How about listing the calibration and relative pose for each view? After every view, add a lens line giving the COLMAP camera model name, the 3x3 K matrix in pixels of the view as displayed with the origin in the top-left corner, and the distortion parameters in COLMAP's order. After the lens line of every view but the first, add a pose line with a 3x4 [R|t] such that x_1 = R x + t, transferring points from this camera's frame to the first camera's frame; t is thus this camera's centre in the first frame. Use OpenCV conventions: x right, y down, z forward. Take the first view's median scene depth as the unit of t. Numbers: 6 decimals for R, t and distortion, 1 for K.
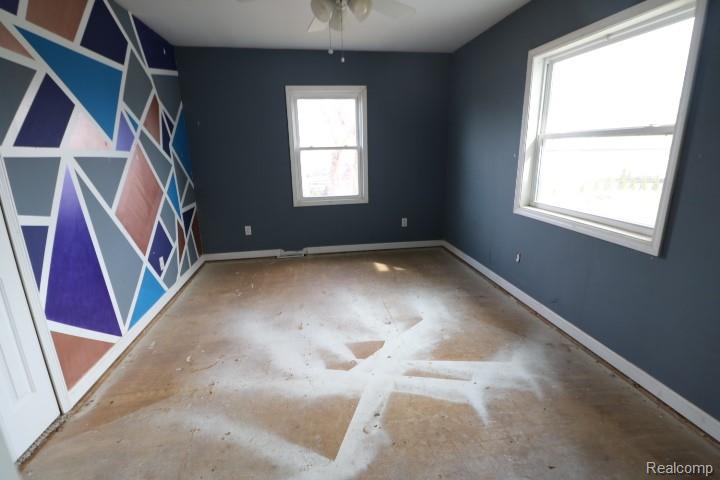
lens RADIAL K [[363.1, 0, 360.0], [0, 363.1, 240.0], [0, 0, 1]] dist [0.025958, -0.000435]
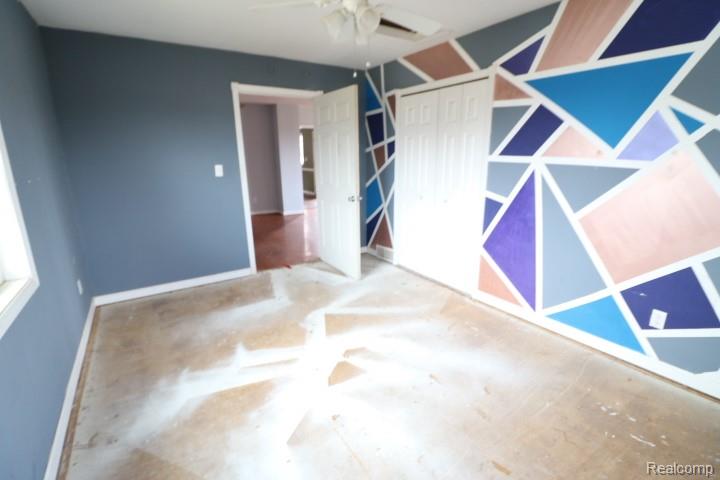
lens RADIAL K [[319.5, 0, 360.0], [0, 319.5, 240.0], [0, 0, 1]] dist [0.000212, -0.000270]
pose [[-0.910356, 0.132022, -0.392201, 0.288799], [-0.077143, 0.876993, 0.474271, -0.453340], [0.406572, 0.462011, -0.788191, 1.678720]]
